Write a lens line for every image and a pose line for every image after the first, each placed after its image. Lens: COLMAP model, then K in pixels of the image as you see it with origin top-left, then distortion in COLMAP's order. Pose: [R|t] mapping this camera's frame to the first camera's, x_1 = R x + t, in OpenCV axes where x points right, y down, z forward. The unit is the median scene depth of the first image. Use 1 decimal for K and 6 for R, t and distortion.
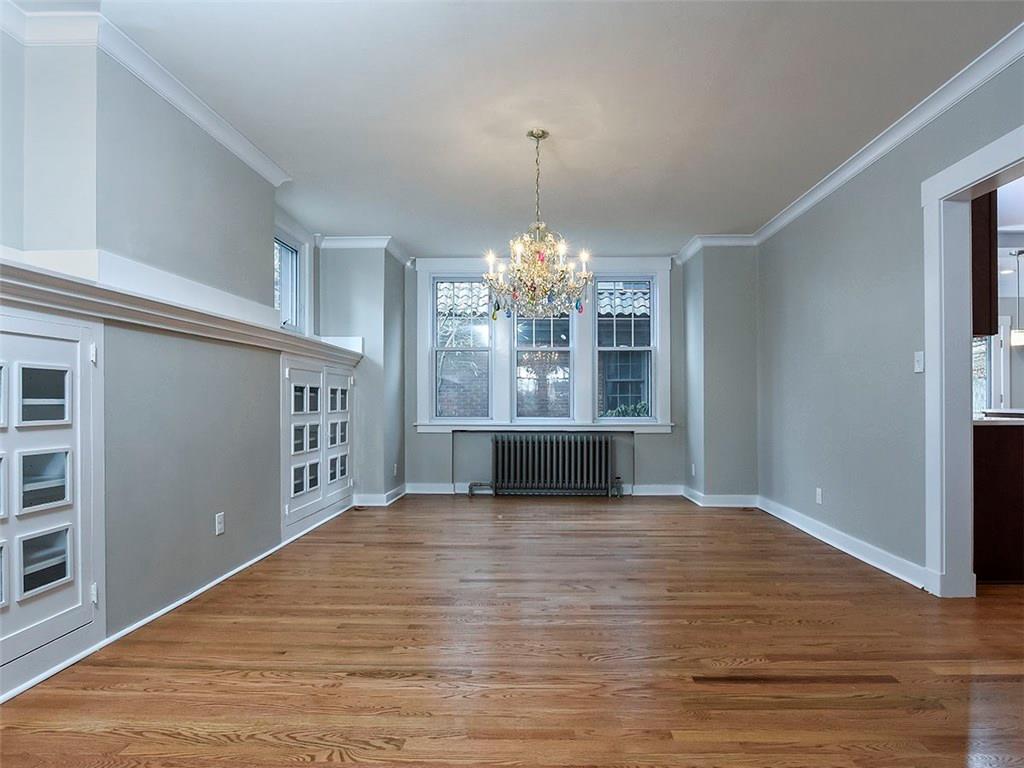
lens RADIAL K [[560.4, 0, 513.9], [0, 560.4, 394.9], [0, 0, 1]] dist [0.000280, 0.000045]
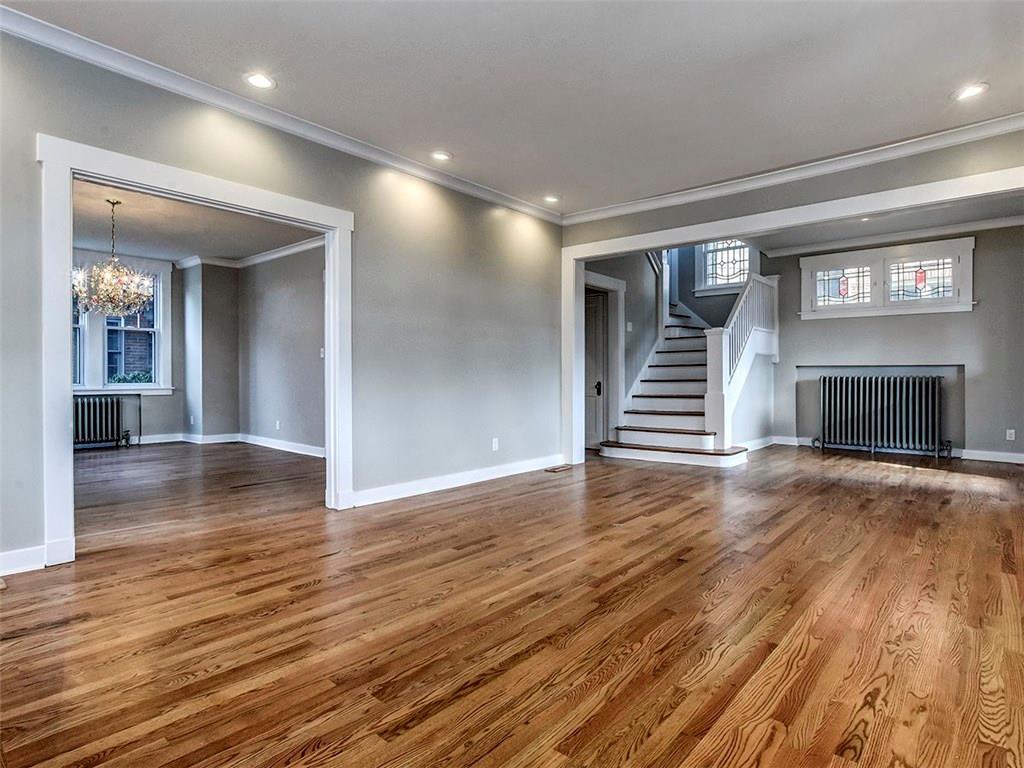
lens RADIAL K [[560.4, 0, 513.9], [0, 560.4, 394.9], [0, 0, 1]] dist [0.000280, 0.000045]
pose [[0.617814, -0.026979, 0.785862, -0.266385], [-0.011874, 0.998977, 0.043630, 0.000925], [-0.786235, -0.036287, 0.616861, -0.461875]]
